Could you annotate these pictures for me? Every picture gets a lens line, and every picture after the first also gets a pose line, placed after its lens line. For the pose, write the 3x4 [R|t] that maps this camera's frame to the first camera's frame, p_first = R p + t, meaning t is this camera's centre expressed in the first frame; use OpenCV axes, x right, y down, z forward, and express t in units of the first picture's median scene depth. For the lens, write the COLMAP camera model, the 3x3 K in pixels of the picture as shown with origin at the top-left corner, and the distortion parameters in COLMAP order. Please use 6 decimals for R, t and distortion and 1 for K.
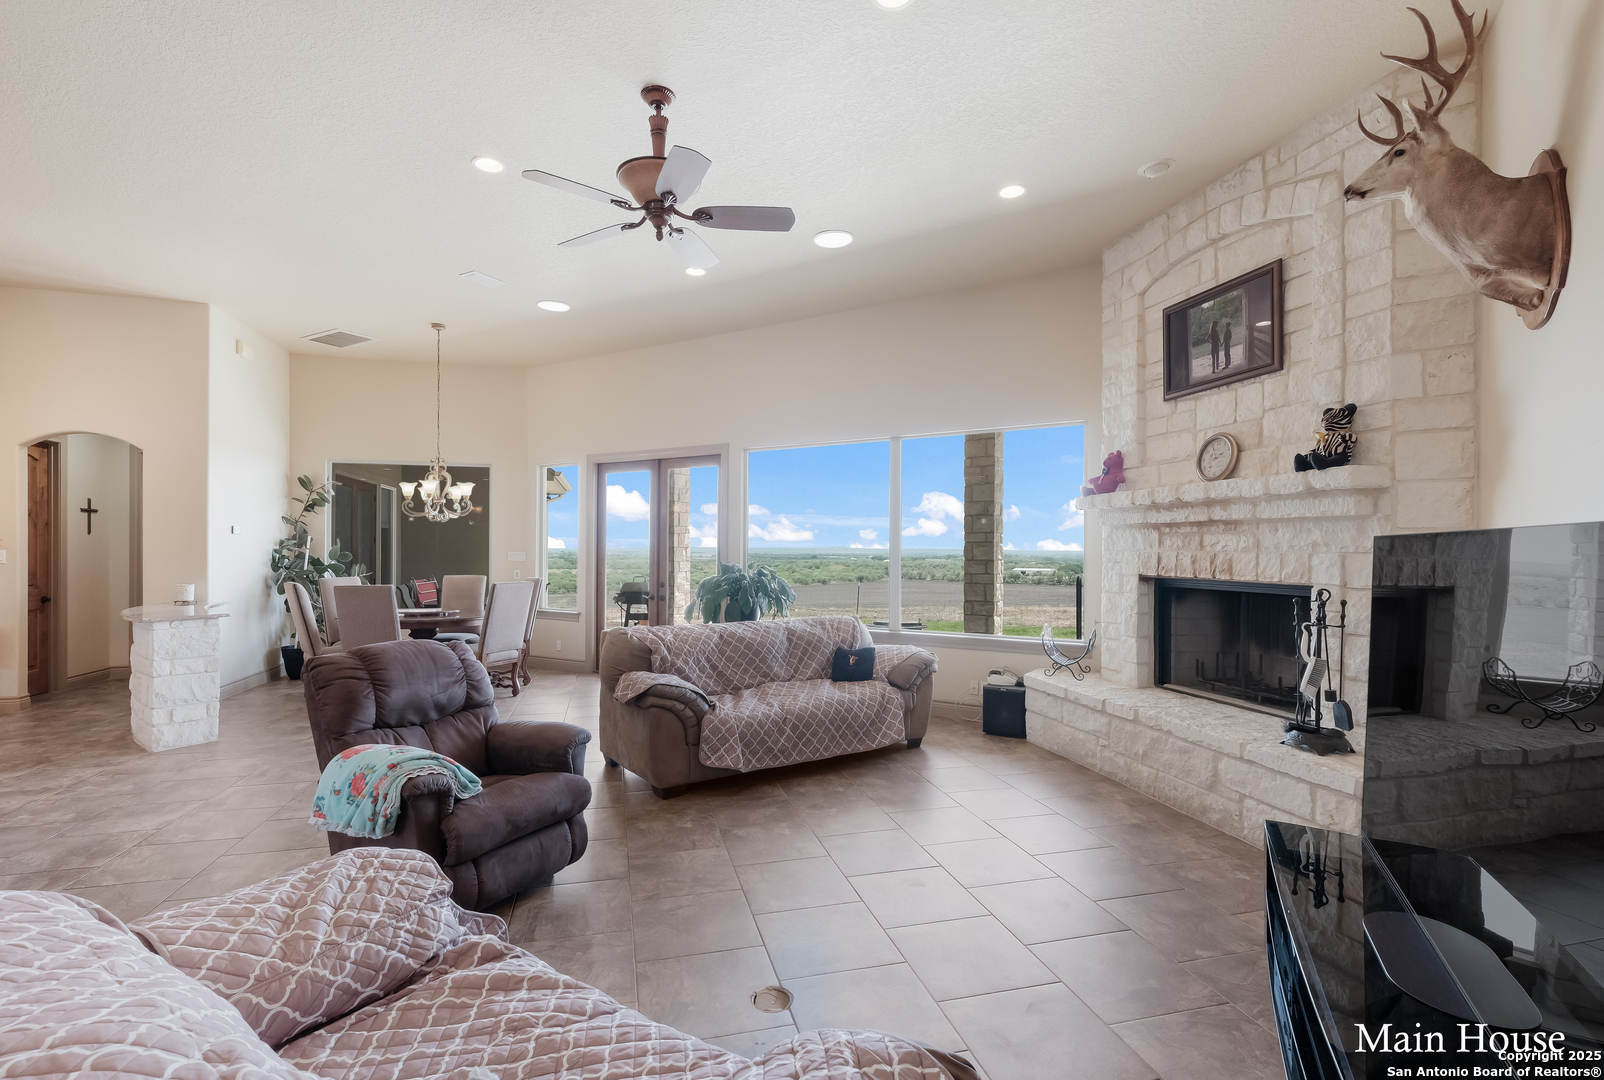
lens RADIAL K [[725.0, 0, 794.8], [0, 725.0, 540.5], [0, 0, 1]] dist [-0.000516, -0.000211]
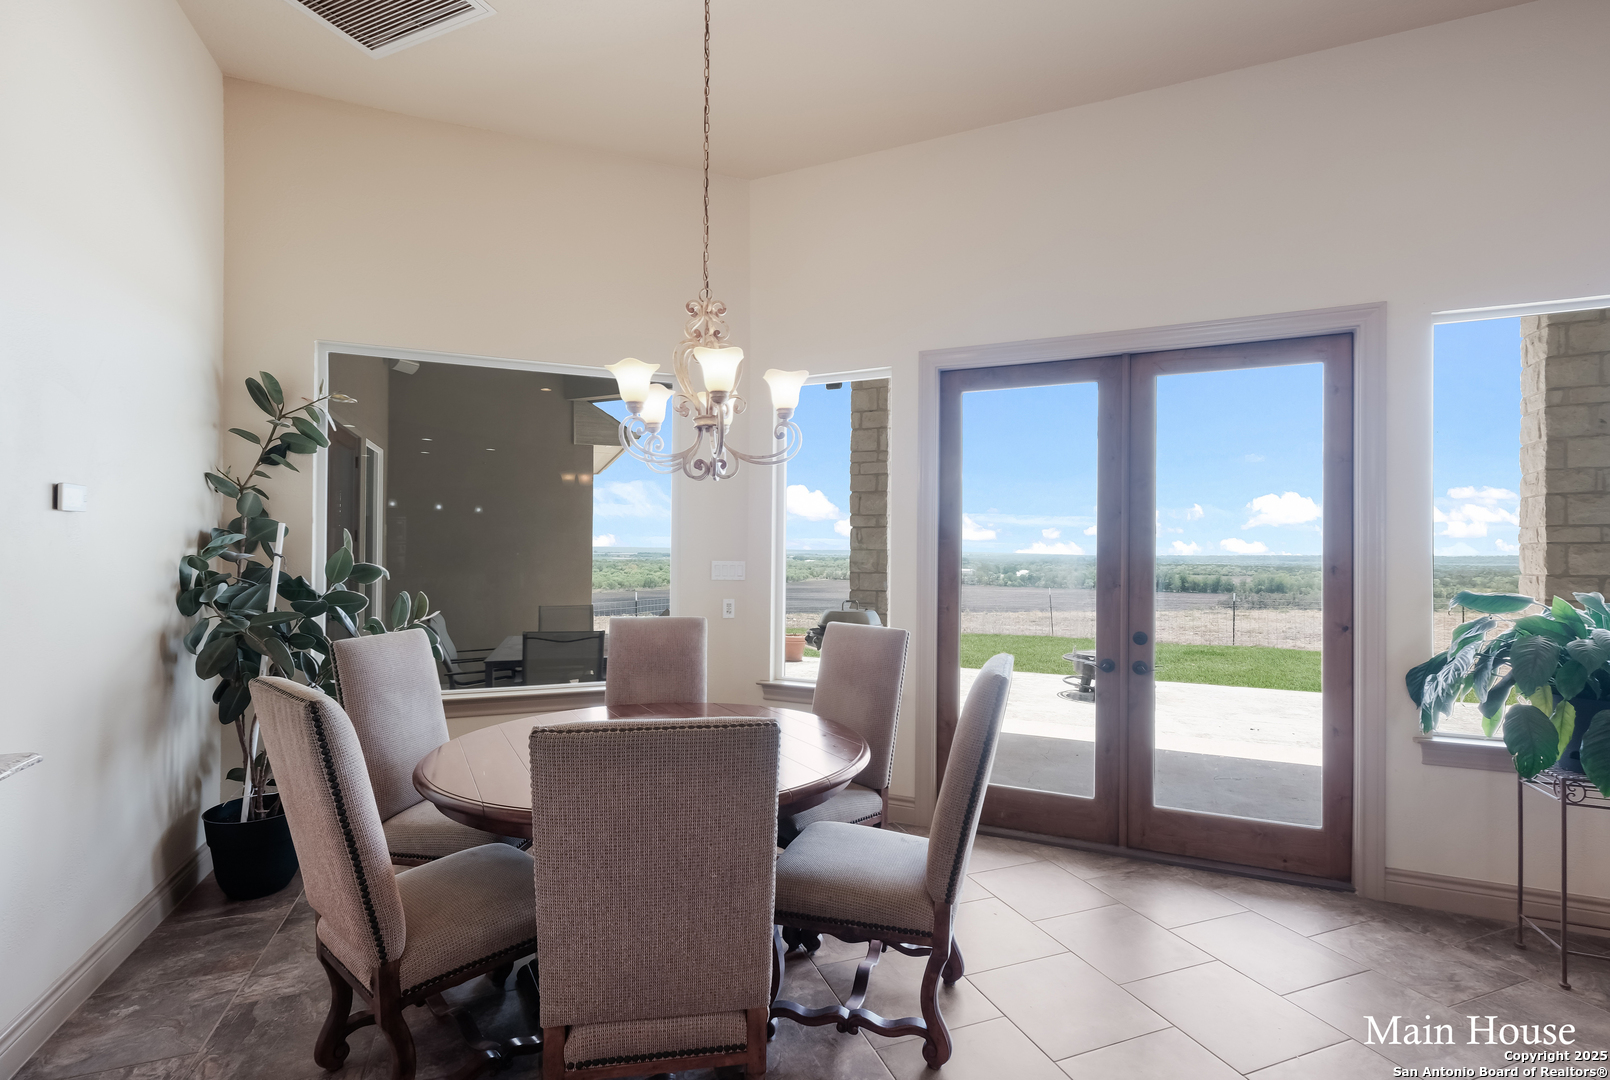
lens RADIAL K [[727.7, 0, 814.4], [0, 727.7, 537.9], [0, 0, 1]] dist [-0.000516, -0.000211]
pose [[0.991335, 0.000874, 0.131359, -0.423324], [-0.000231, 0.999988, -0.004912, 0.003680], [-0.131361, 0.004839, 0.991323, 0.554772]]
